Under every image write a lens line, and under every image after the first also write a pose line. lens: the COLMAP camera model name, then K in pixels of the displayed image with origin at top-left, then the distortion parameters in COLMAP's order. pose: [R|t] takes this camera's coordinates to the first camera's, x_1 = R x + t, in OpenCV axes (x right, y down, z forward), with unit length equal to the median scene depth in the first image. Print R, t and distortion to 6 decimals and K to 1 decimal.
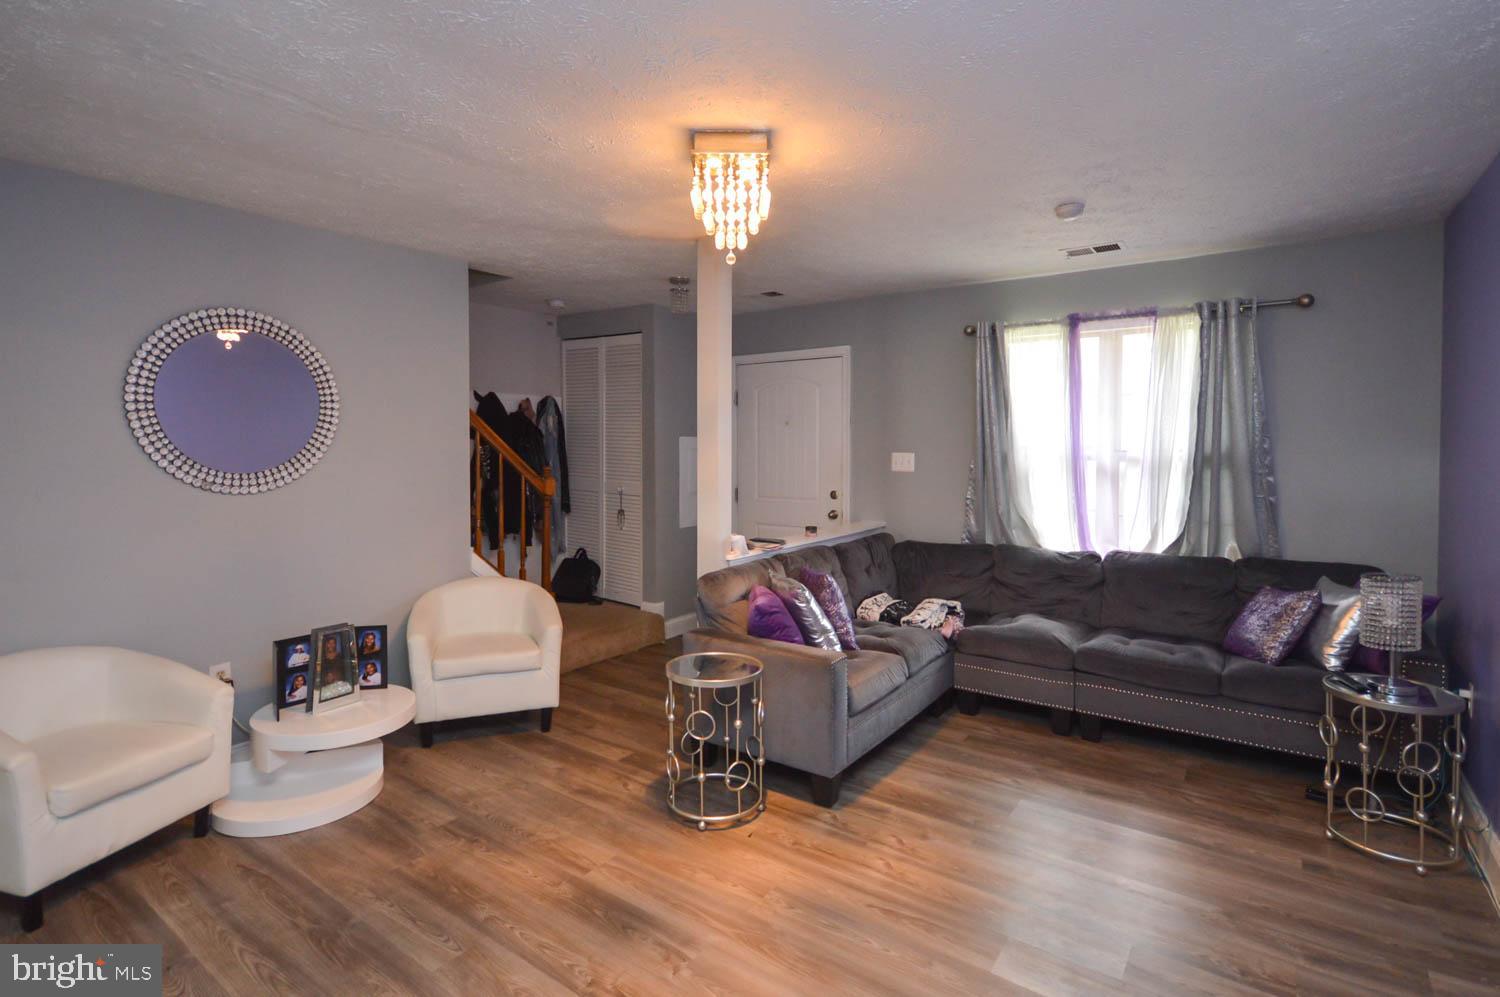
lens RADIAL K [[728.7, 0, 750.6], [0, 728.7, 455.3], [0, 0, 1]] dist [-0.000657, 0.000169]
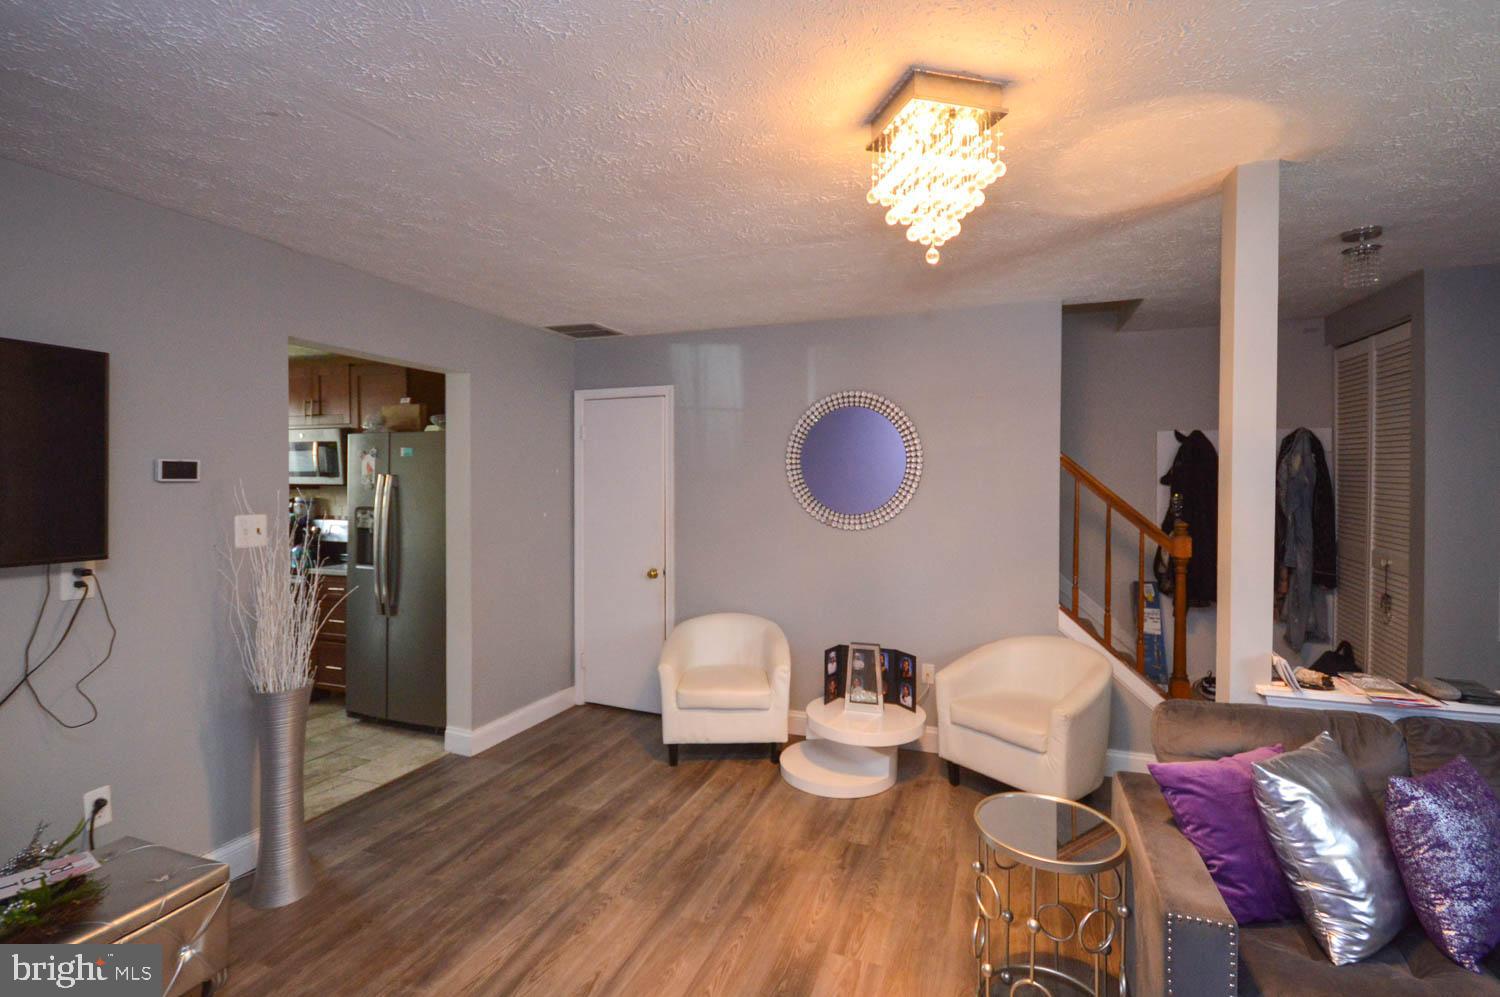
lens RADIAL K [[681.6, 0, 749.9], [0, 681.6, 482.7], [0, 0, 1]] dist [-0.007271, 0.000132]
pose [[0.255358, 0.000409, -0.966846, 0.494668], [-0.014873, 0.999883, -0.003506, -0.027985], [0.966732, 0.015275, 0.255334, 0.541928]]
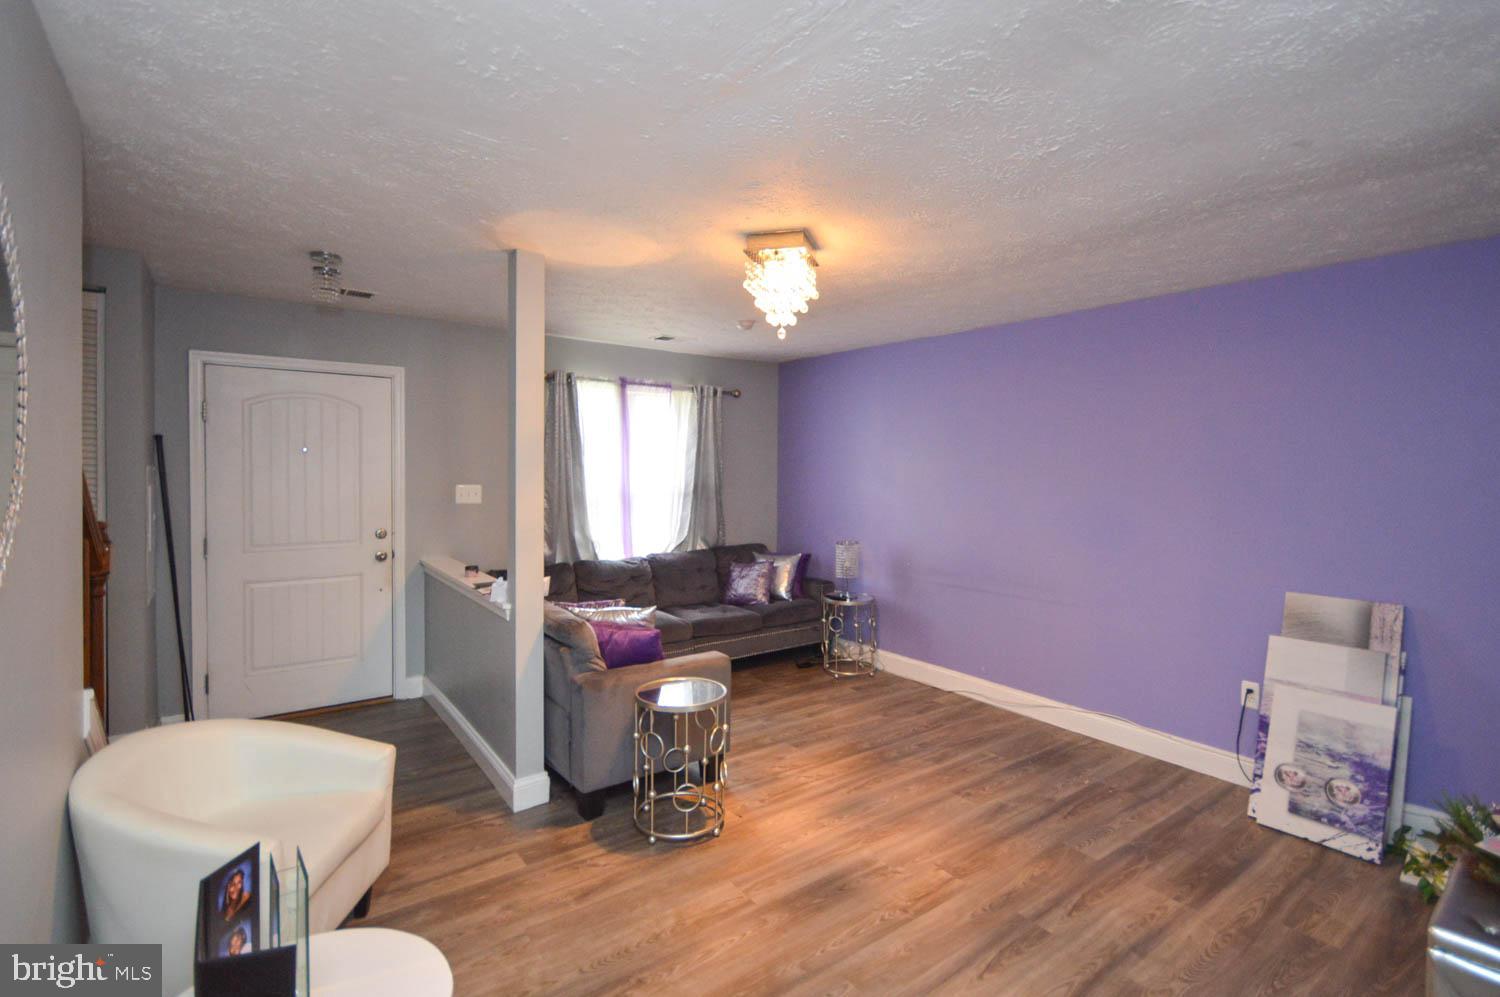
lens RADIAL K [[681.6, 0, 749.9], [0, 681.6, 482.7], [0, 0, 1]] dist [-0.007271, 0.000132]
pose [[0.313496, -0.012248, 0.949511, -0.932579], [0.008205, 0.999914, 0.010189, -0.022612], [-0.949554, 0.004597, 0.313569, 0.580811]]
